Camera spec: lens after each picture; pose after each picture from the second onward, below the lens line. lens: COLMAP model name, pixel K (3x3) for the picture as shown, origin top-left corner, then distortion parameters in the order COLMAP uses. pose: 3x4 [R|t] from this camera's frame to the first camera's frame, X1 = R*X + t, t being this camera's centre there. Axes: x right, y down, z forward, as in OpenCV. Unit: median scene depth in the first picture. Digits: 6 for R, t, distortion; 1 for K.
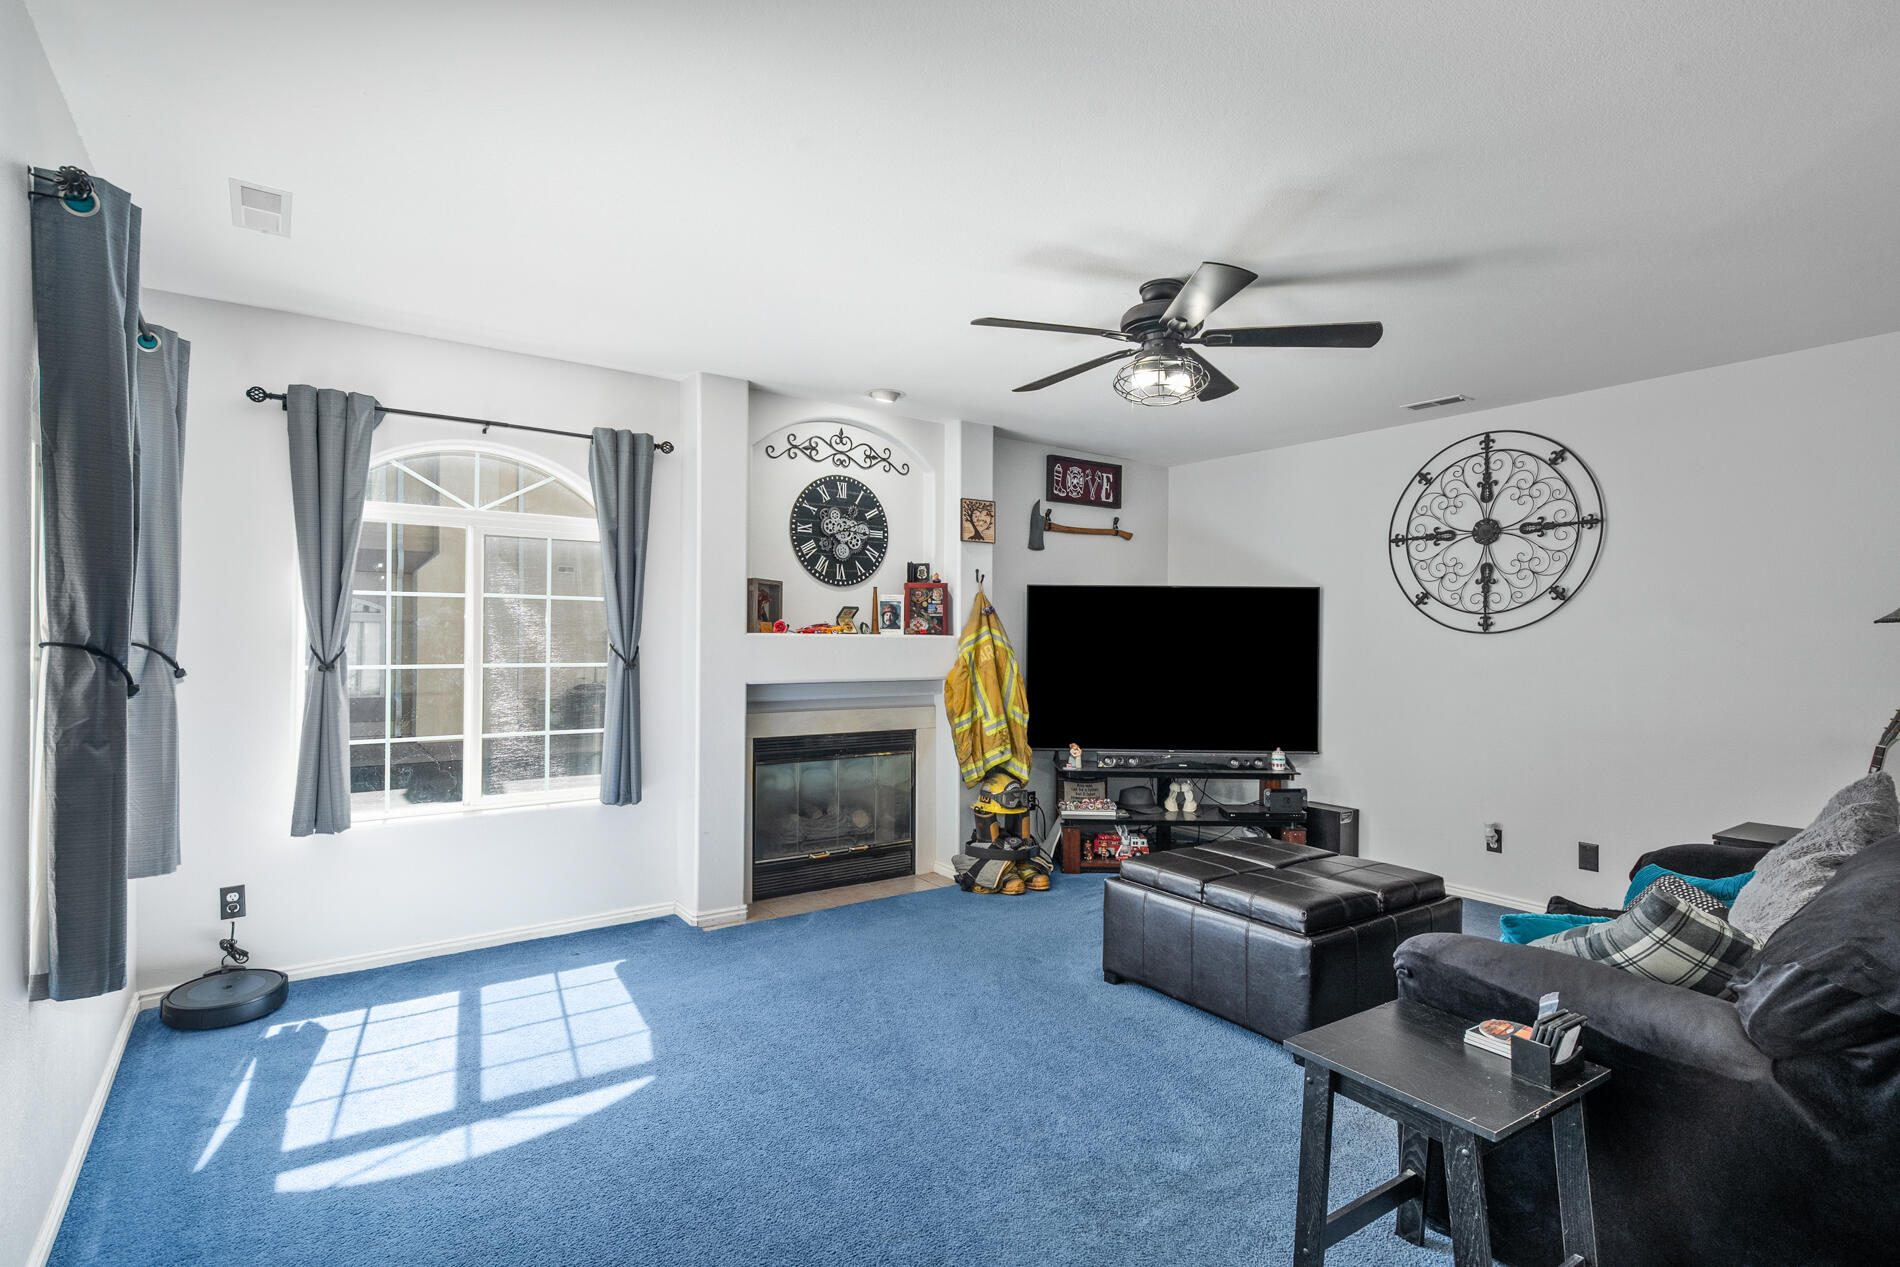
lens RADIAL K [[918.0, 0, 948.1], [0, 918.0, 637.2], [0, 0, 1]] dist [0.000779, 0.000336]
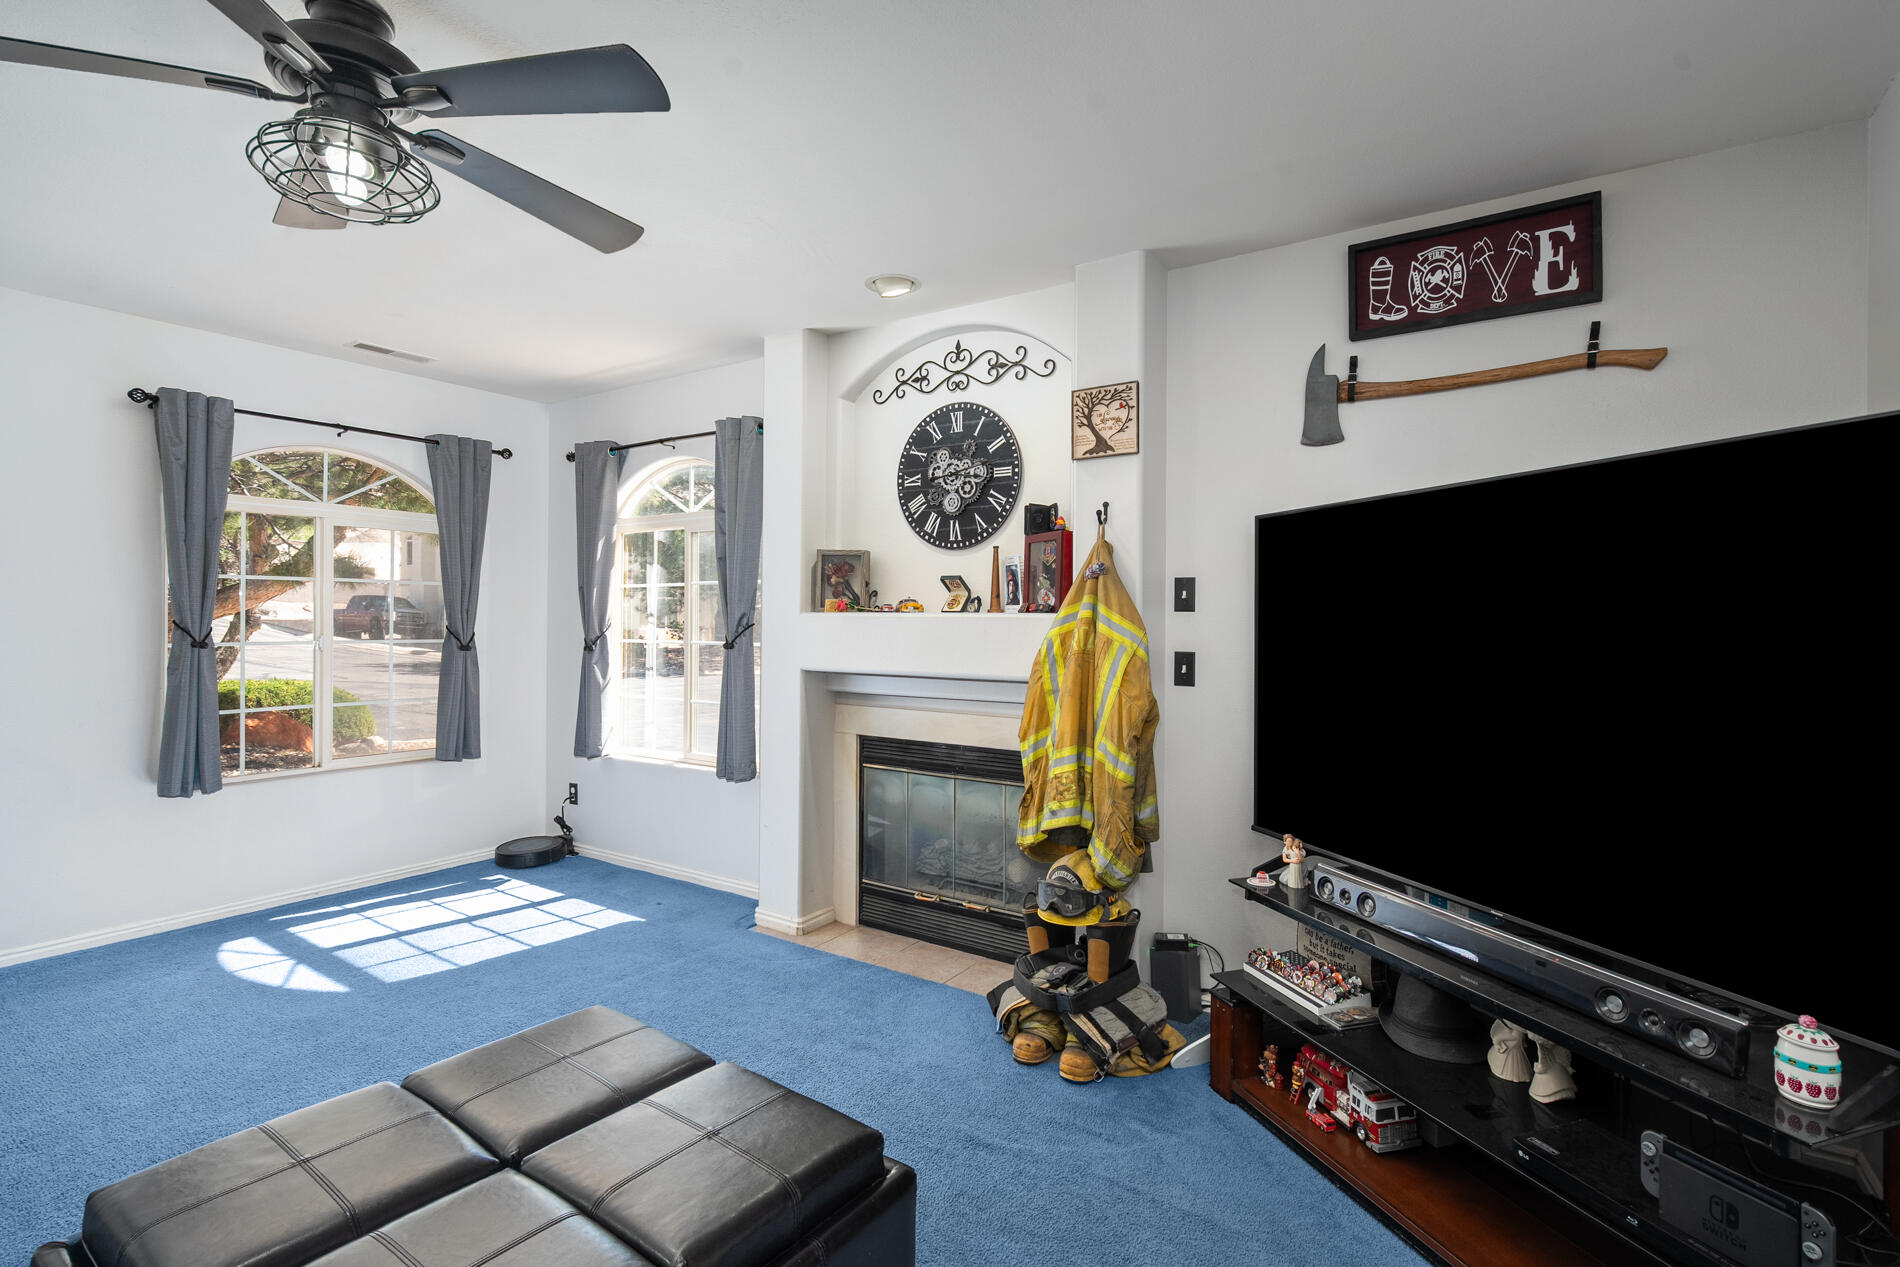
lens RADIAL K [[899.9, 0, 953.3], [0, 899.9, 614.2], [0, 0, 1]] dist [0.001353, 0.000079]
pose [[0.347459, -0.010593, -0.937635, 0.573837], [-0.002299, 0.999924, -0.012148, 0.006766], [0.937692, 0.006376, 0.347408, 0.739981]]
